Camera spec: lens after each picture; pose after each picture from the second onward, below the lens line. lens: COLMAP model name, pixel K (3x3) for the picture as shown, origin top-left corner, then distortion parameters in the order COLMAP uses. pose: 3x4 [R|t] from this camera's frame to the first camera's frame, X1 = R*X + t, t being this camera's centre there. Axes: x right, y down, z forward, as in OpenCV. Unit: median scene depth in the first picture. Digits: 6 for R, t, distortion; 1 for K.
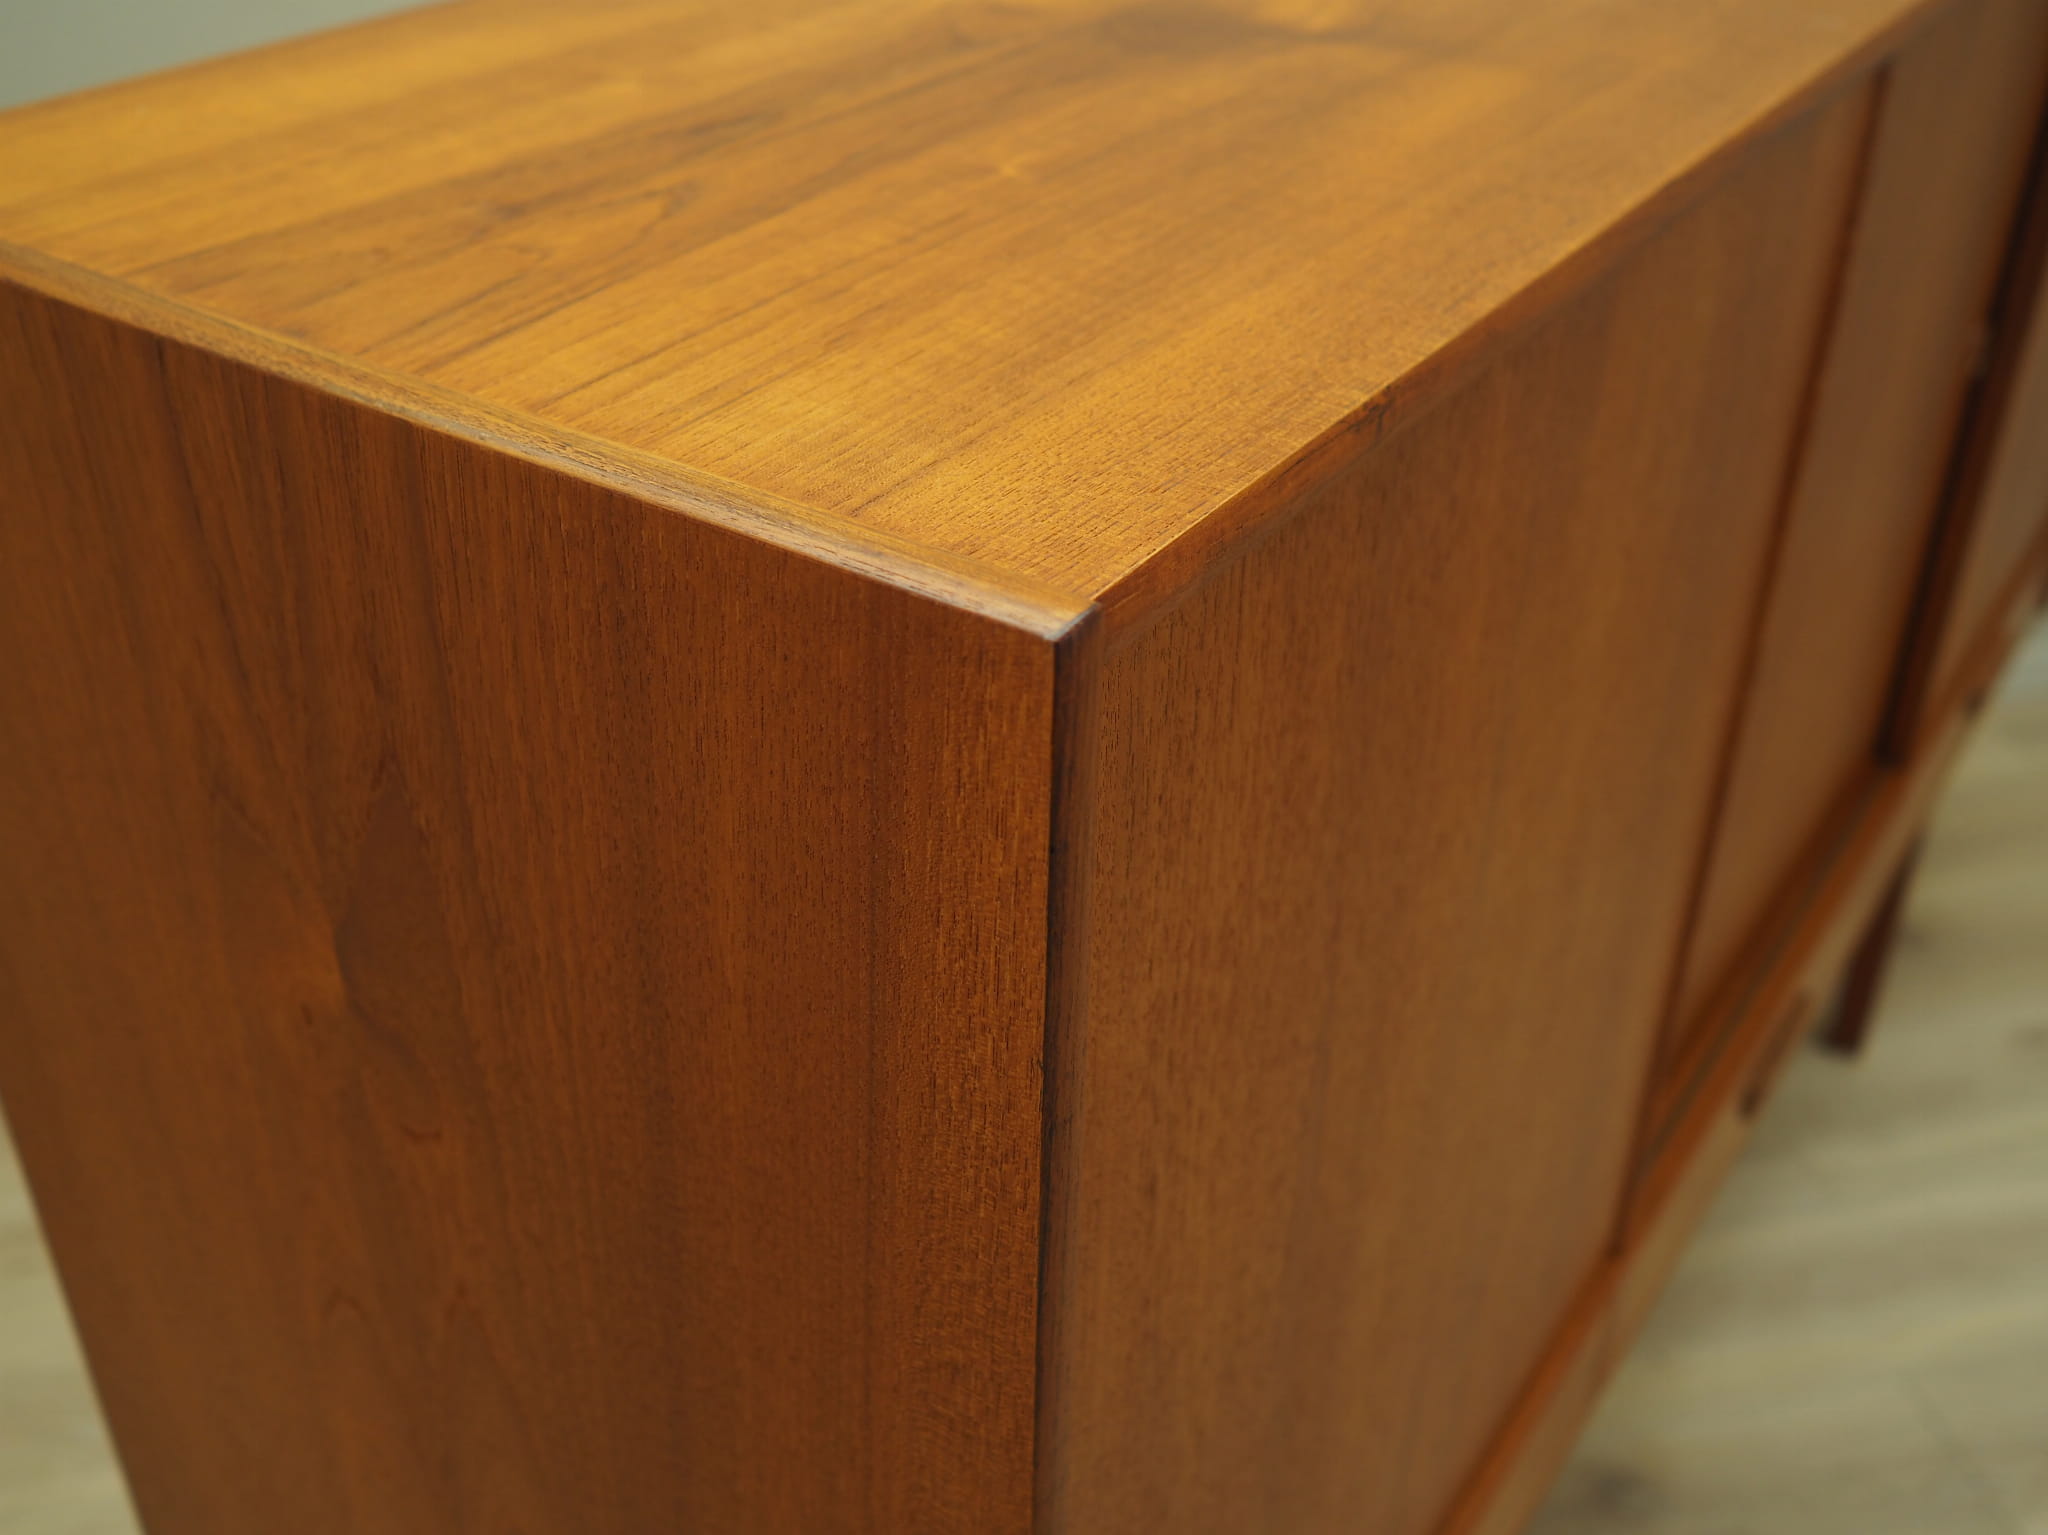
lens RADIAL K [[2578.9, 0, 1024.1], [0, 2578.9, 856.1], [0, 0, 1]] dist [-0.014388, -0.005314]
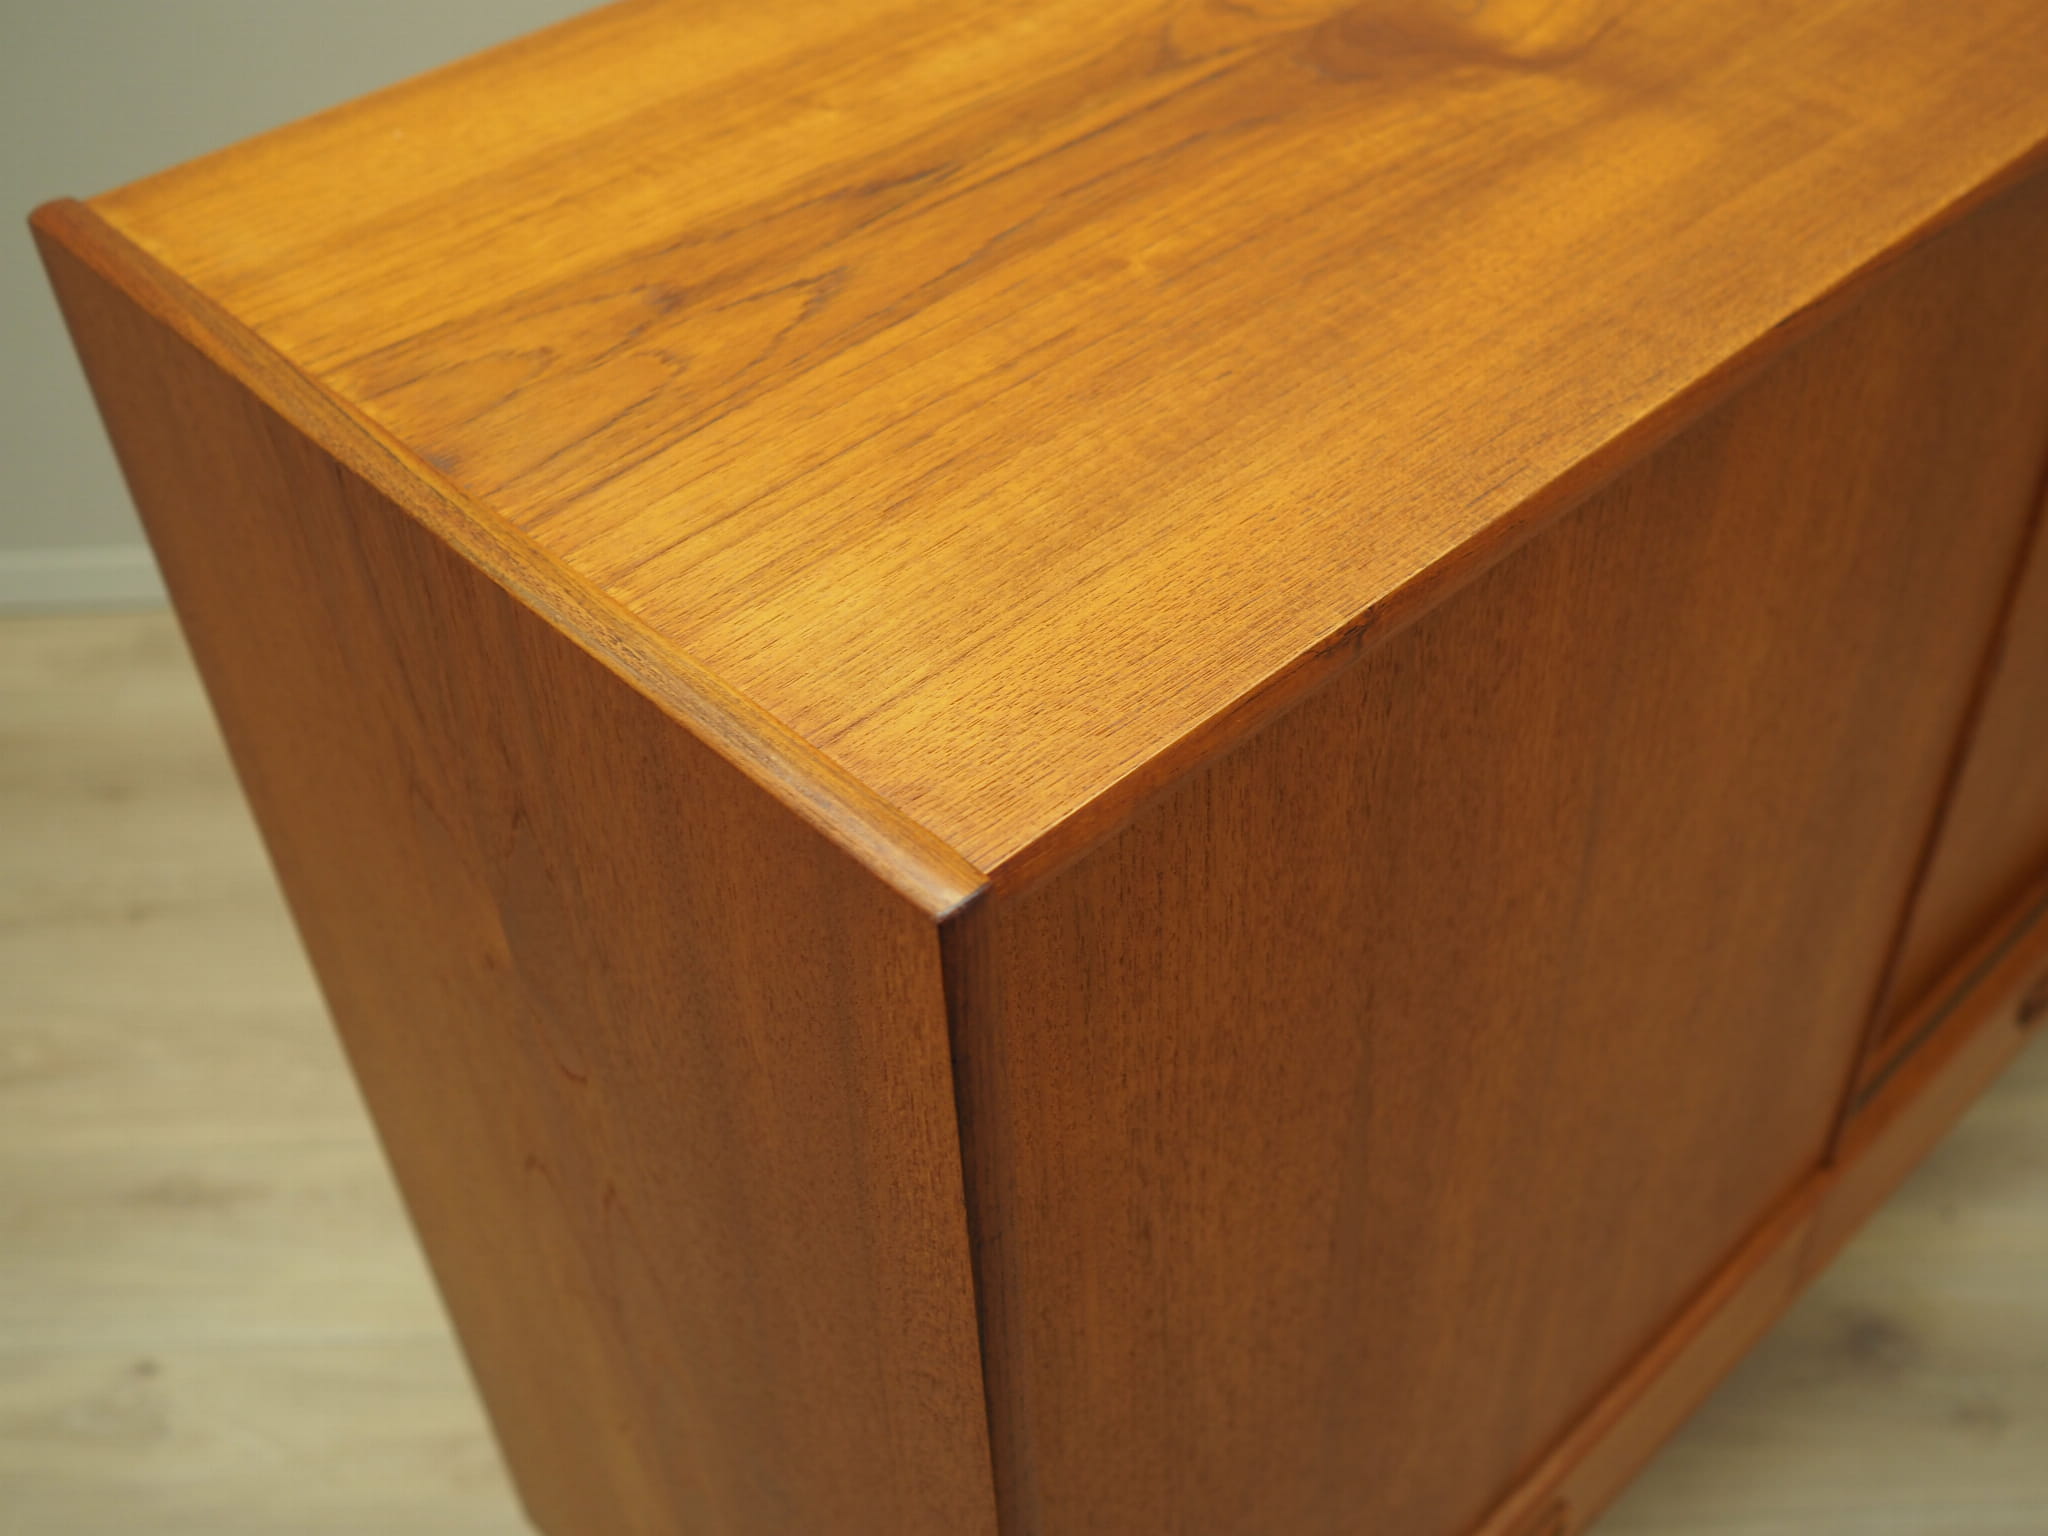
lens RADIAL K [[2752.6, 0, 993.1], [0, 2752.6, 893.6], [0, 0, 1]] dist [-0.007970, -0.020287]
pose [[0.967837, 0.122092, -0.219968, 0.254949], [-0.072760, 0.972823, 0.219823, -0.305920], [0.240828, -0.196748, 0.950417, -0.163512]]
